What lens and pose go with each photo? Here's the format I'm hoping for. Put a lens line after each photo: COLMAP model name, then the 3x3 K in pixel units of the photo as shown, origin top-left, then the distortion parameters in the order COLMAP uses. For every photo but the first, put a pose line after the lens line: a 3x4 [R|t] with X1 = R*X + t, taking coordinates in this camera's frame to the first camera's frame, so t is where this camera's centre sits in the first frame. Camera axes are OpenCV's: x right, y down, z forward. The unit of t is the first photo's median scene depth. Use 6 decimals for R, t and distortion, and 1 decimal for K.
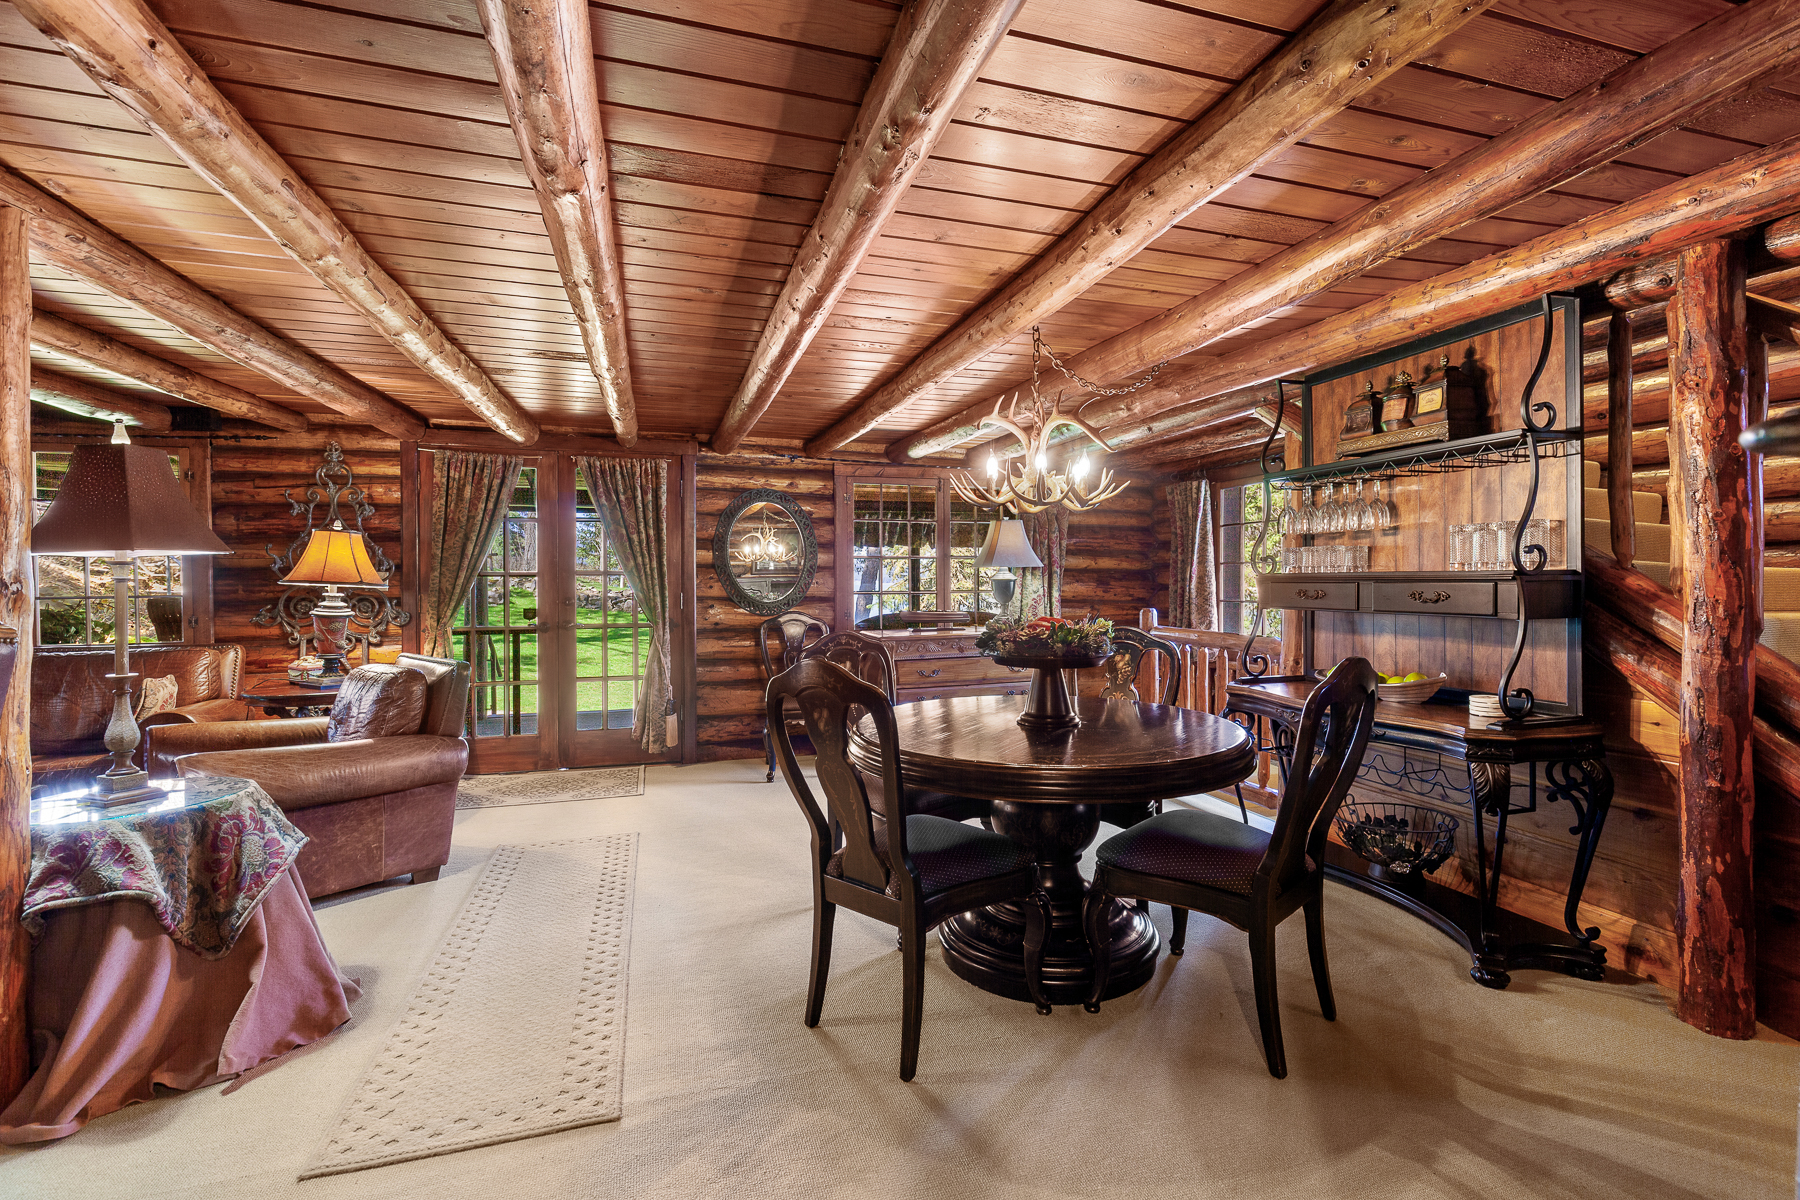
lens RADIAL K [[775.4, 0, 898.2], [0, 775.4, 590.6], [0, 0, 1]] dist [-0.000542, 0.000055]
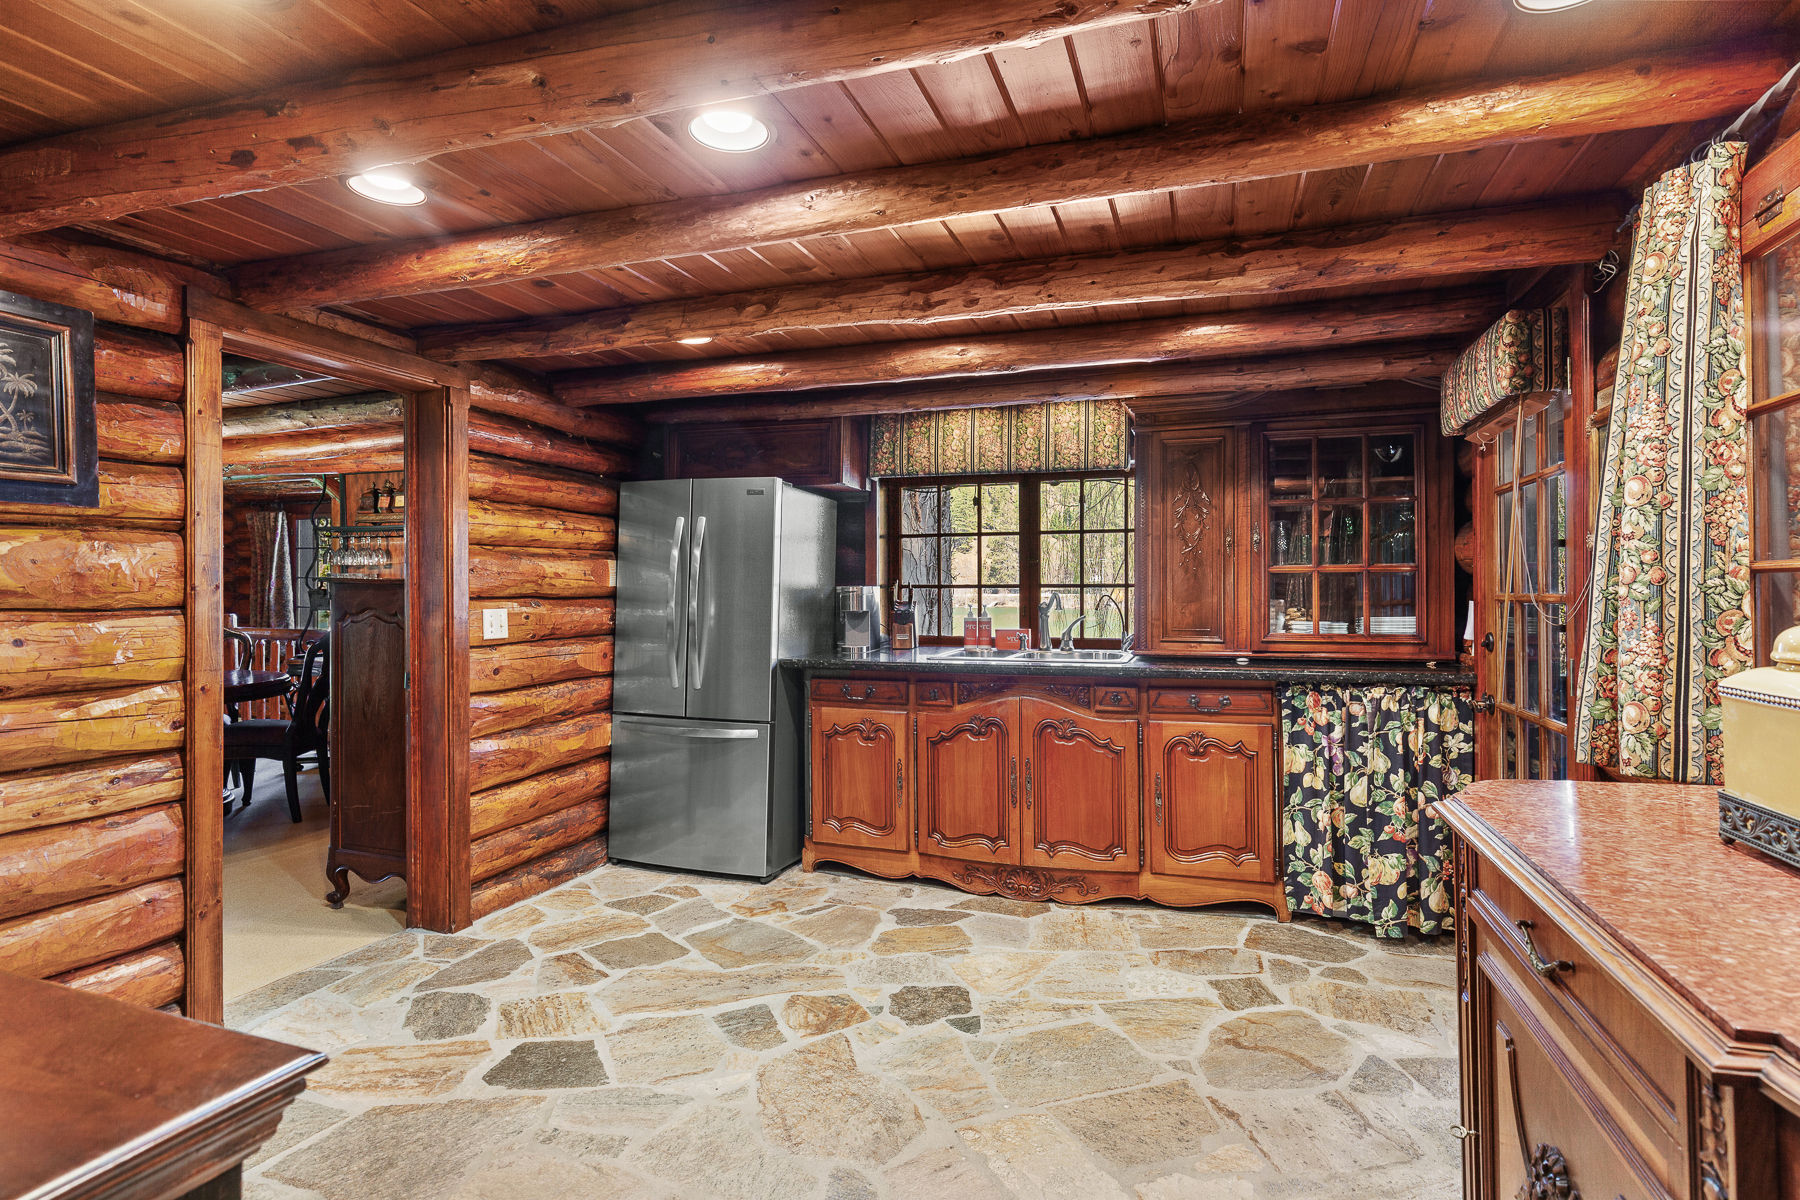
lens RADIAL K [[907.6, 0, 902.2], [0, 907.6, 589.1], [0, 0, 1]] dist [0.002754, 0.000392]
pose [[0.584498, -0.005274, 0.811378, -0.197386], [0.010119, 0.999948, -0.000790, -0.004931], [-0.811332, 0.008672, 0.584522, -0.627030]]
